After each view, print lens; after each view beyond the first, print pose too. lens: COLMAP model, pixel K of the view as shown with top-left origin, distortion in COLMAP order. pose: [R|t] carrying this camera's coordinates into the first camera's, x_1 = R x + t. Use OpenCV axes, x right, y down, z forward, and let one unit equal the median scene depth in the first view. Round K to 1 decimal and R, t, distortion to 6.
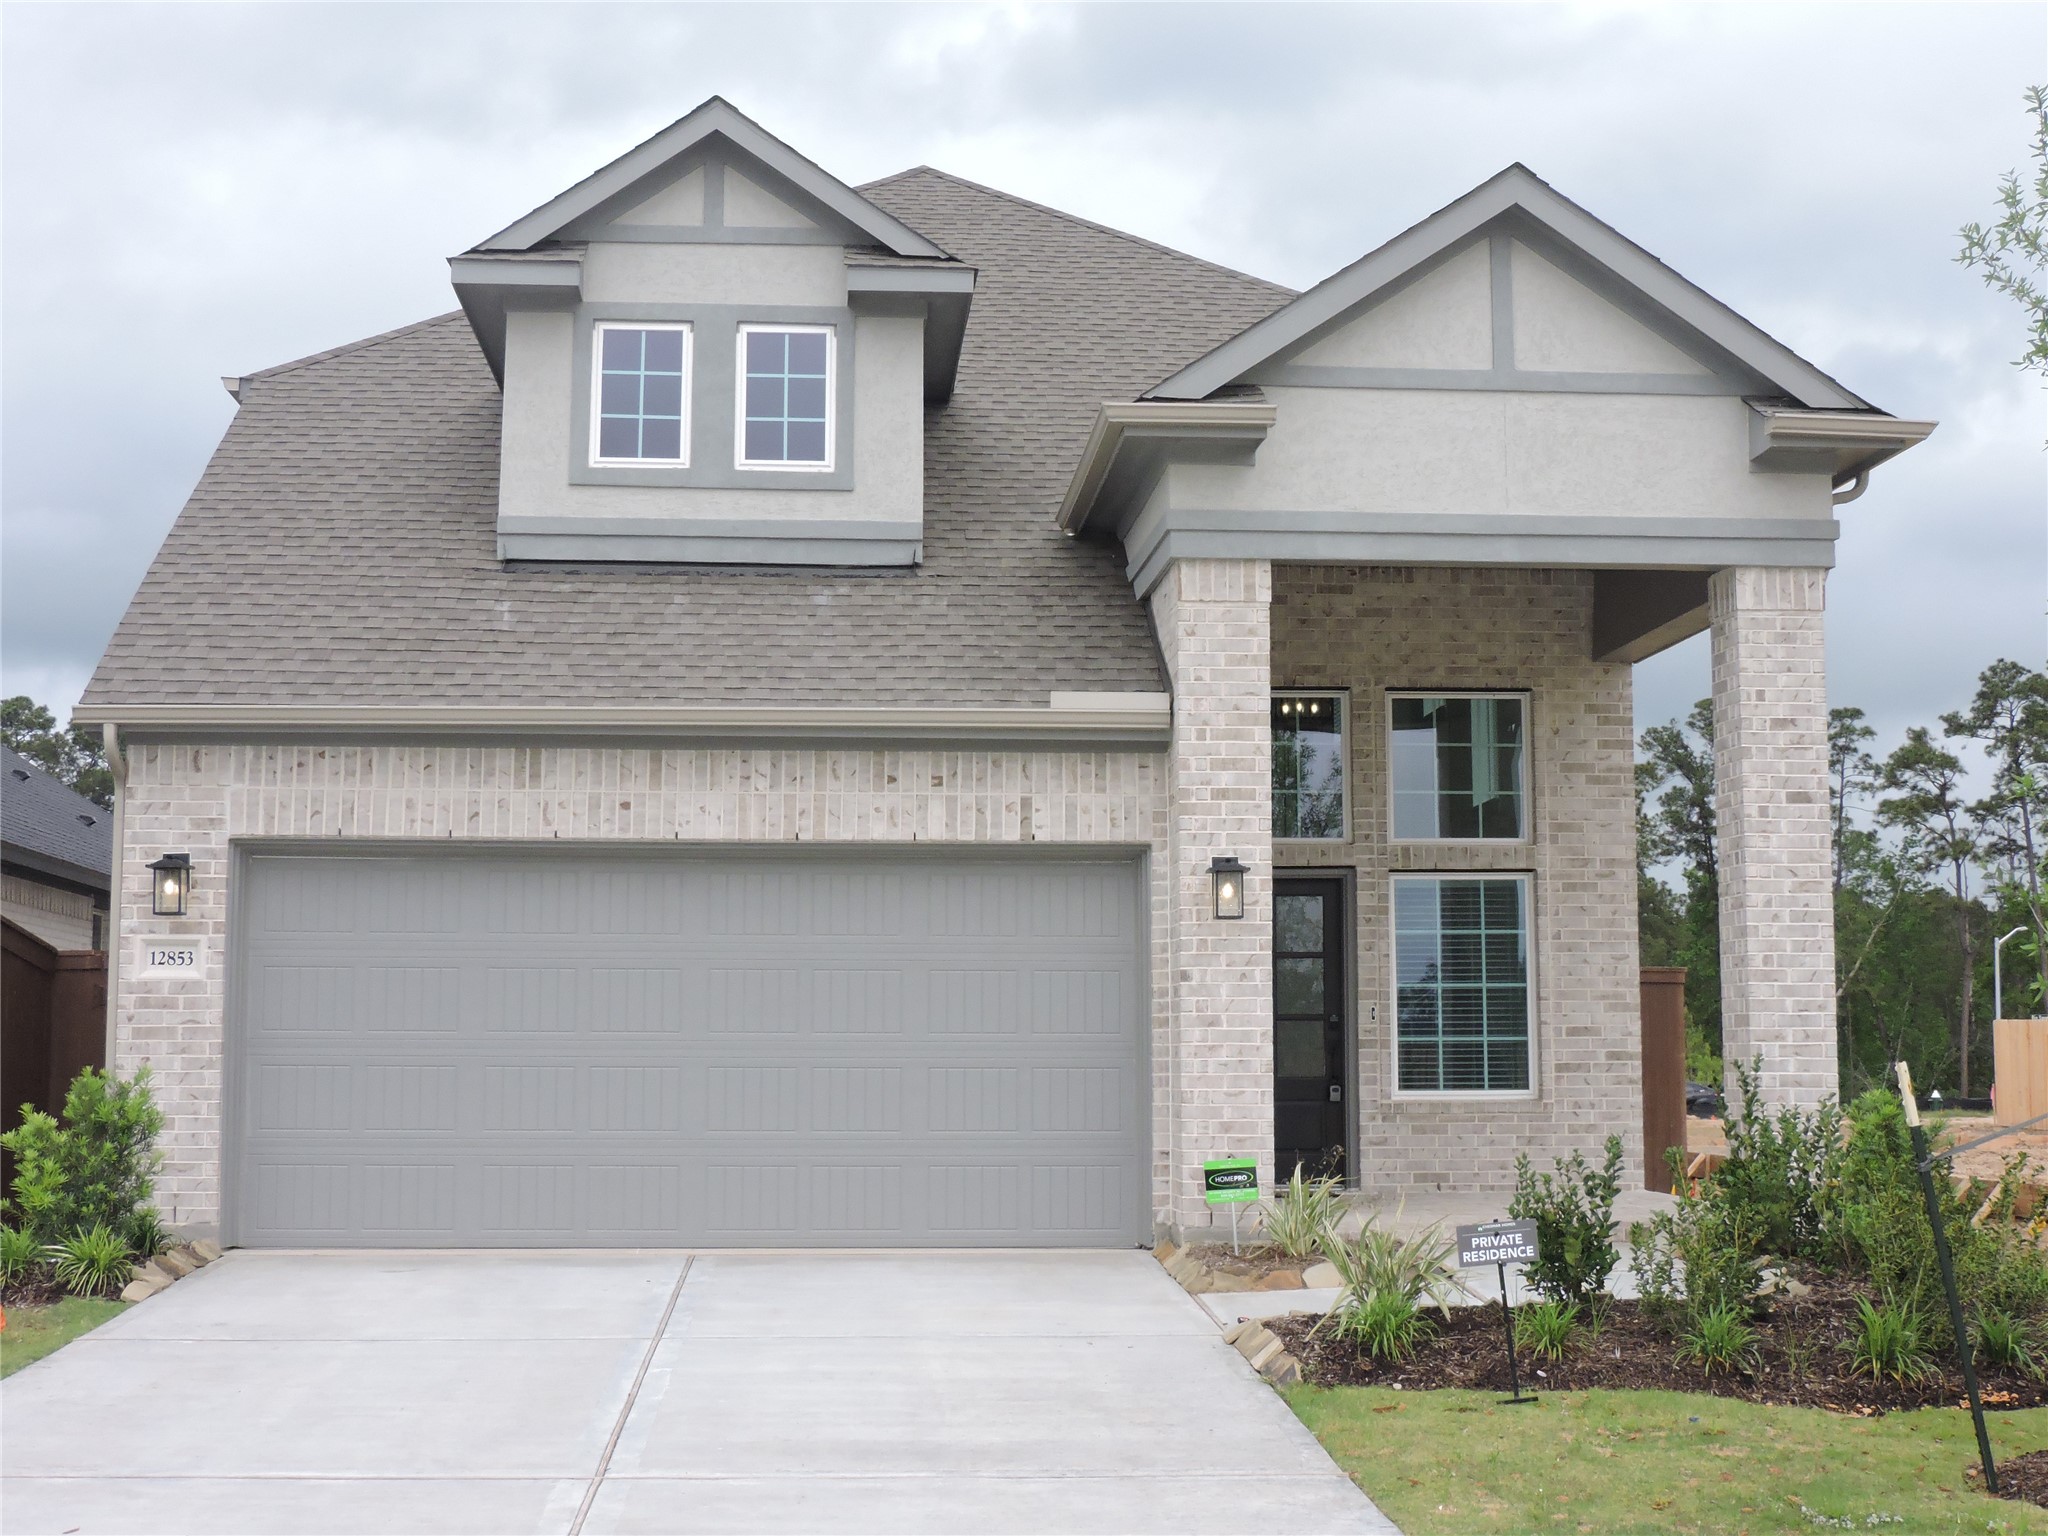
lens RADIAL K [[2812.8, 0, 1025.2], [0, 2812.8, 739.9], [0, 0, 1]] dist [-0.091846, 0.130099]
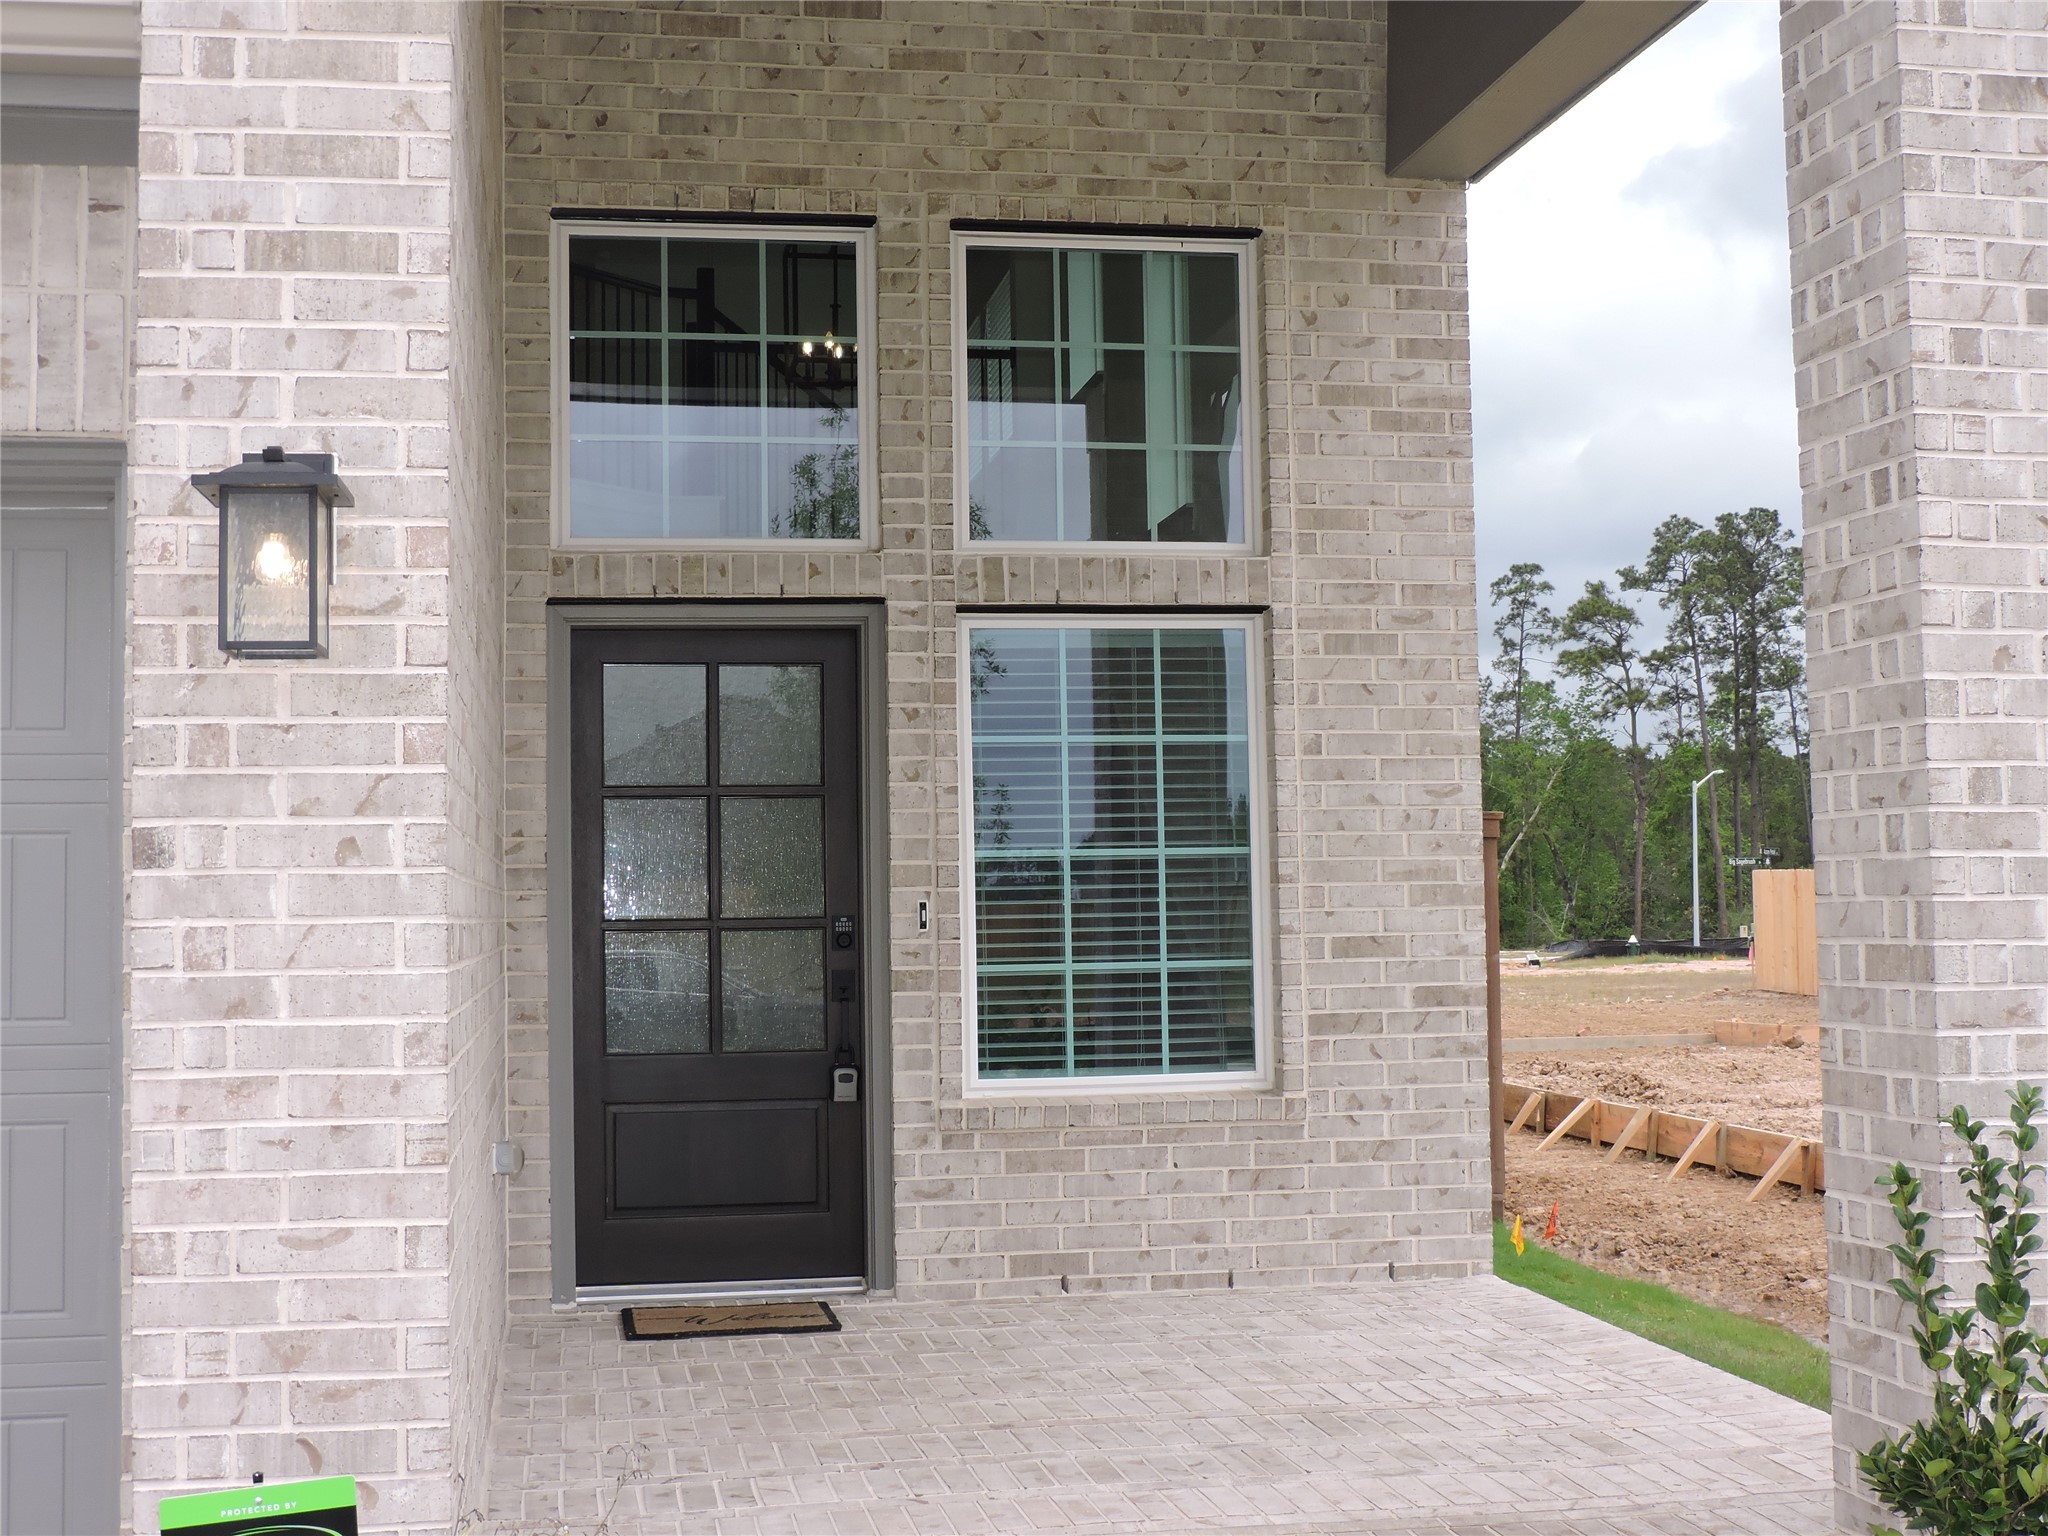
lens RADIAL K [[2556.3, 0, 1024.0], [0, 2556.3, 768.0], [0, 0, 1]] dist [-0.088885, 0.007626]
pose [[0.994963, -0.008289, 0.099901, 0.097314], [0.002138, 0.998103, 0.061528, 0.046640], [-0.100221, -0.061004, 0.993093, 0.572613]]
